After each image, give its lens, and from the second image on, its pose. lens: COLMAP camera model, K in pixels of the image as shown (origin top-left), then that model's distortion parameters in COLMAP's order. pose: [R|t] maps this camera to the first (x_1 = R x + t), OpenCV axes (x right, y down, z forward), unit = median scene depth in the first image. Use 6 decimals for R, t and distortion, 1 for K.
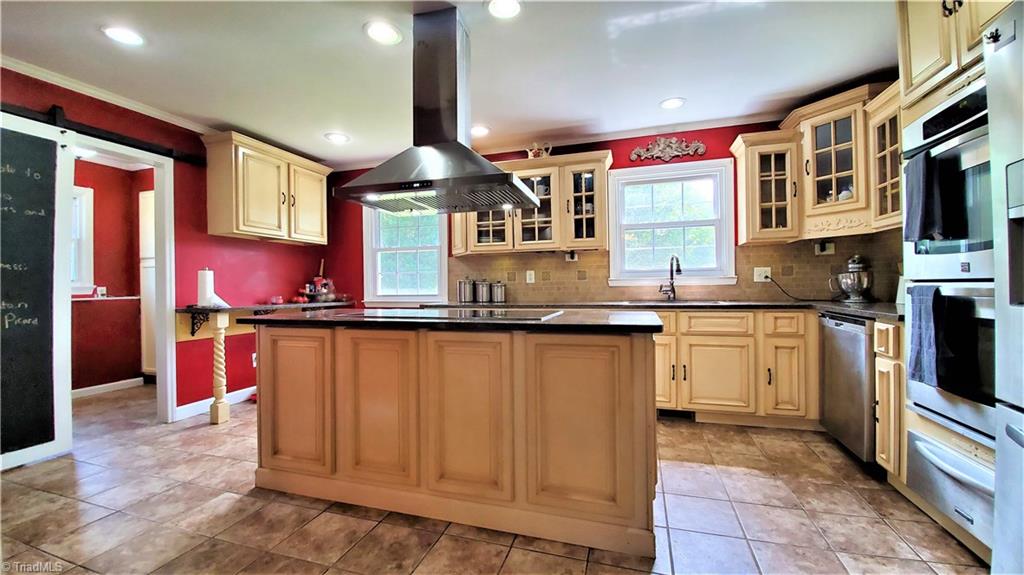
lens RADIAL K [[408.8, 0, 515.3], [0, 408.8, 284.7], [0, 0, 1]] dist [-0.003728, -0.000212]
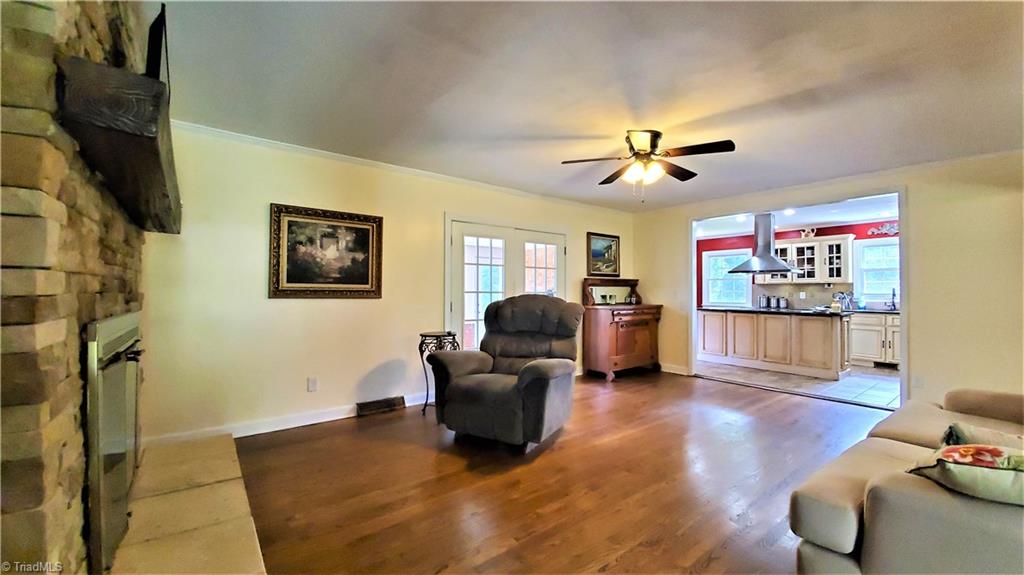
lens RADIAL K [[408.8, 0, 518.0], [0, 408.8, 286.8], [0, 0, 1]] dist [-0.003728, -0.000212]
pose [[0.826772, 0.011132, -0.562426, 0.010370], [-0.016061, 0.999864, -0.003819, -0.034093], [0.562307, 0.012191, 0.826838, -1.487133]]
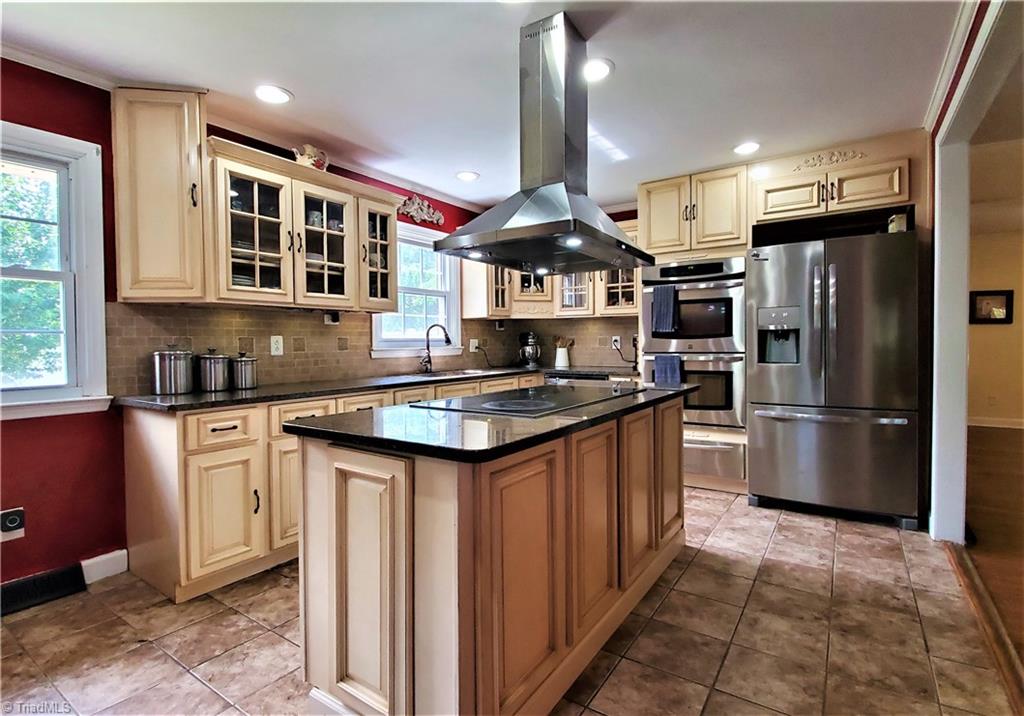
lens RADIAL K [[501.9, 0, 513.9], [0, 501.9, 353.0], [0, 0, 1]] dist [-0.004411, -0.000498]
pose [[0.294090, -0.008738, 0.955738, -0.666494], [0.003109, 0.999962, 0.008185, -0.014268], [-0.955773, 0.000565, 0.294105, 0.455916]]
